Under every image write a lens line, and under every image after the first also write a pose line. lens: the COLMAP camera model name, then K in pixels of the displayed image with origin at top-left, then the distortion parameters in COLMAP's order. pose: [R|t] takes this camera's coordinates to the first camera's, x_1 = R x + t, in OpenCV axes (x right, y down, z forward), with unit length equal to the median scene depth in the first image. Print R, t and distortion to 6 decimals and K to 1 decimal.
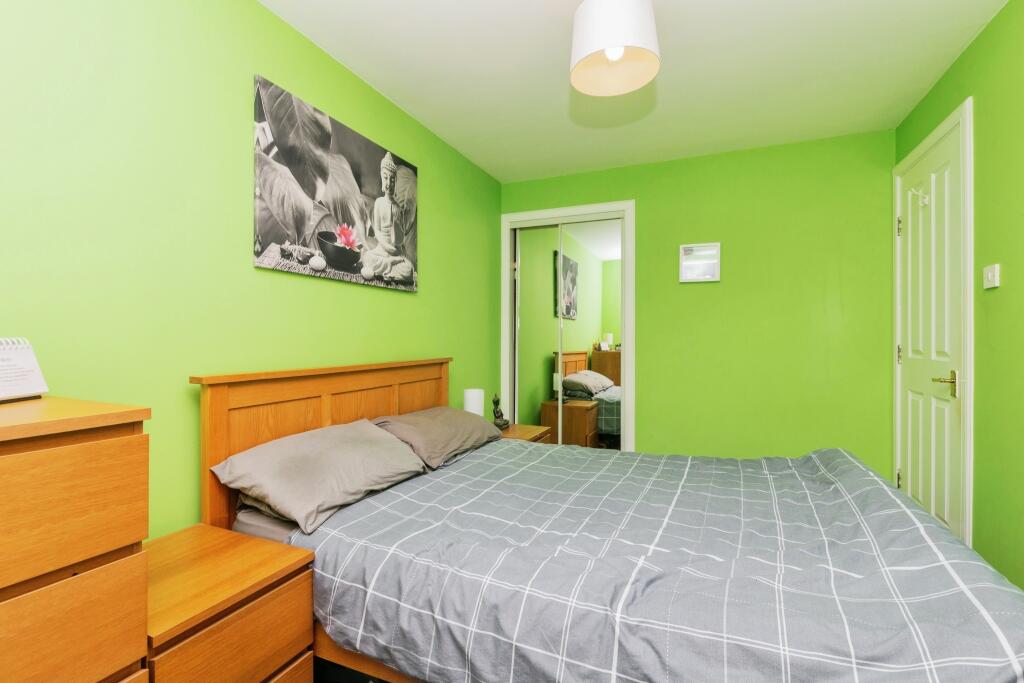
lens RADIAL K [[465.5, 0, 512.2], [0, 465.5, 341.1], [0, 0, 1]] dist [-0.004488, -0.000606]
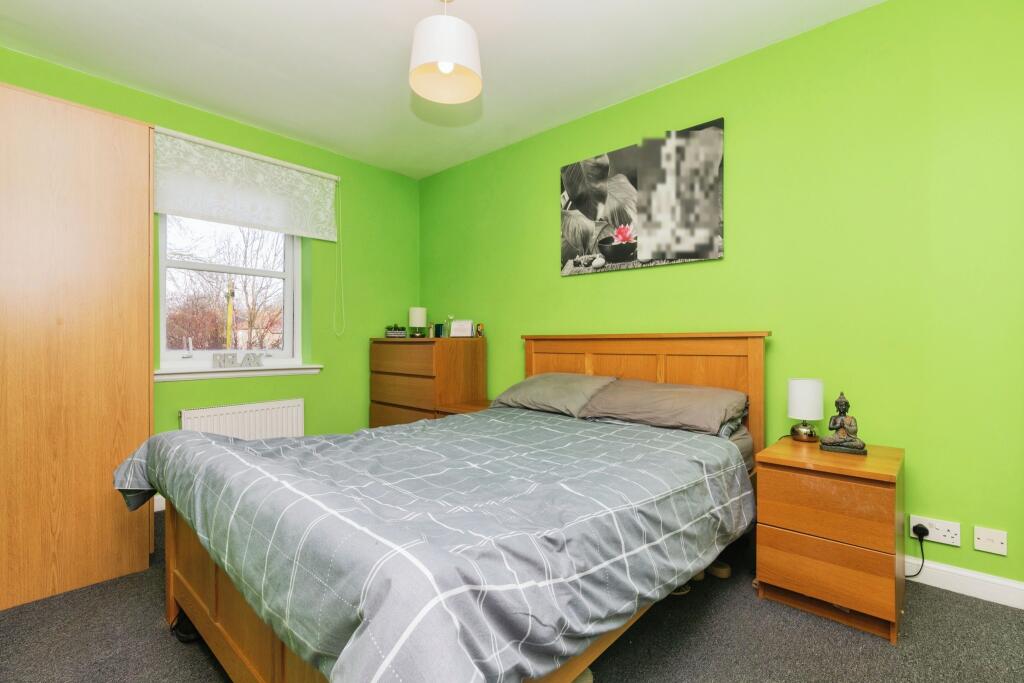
lens RADIAL K [[465.5, 0, 512.1], [0, 465.5, 339.4], [0, 0, 1]] dist [-0.004488, -0.000606]
pose [[-0.328691, 0.006771, -0.944413, 1.034200], [0.004284, 0.999975, 0.005678, 0.060846], [0.944428, -0.002180, -0.328712, 1.220836]]
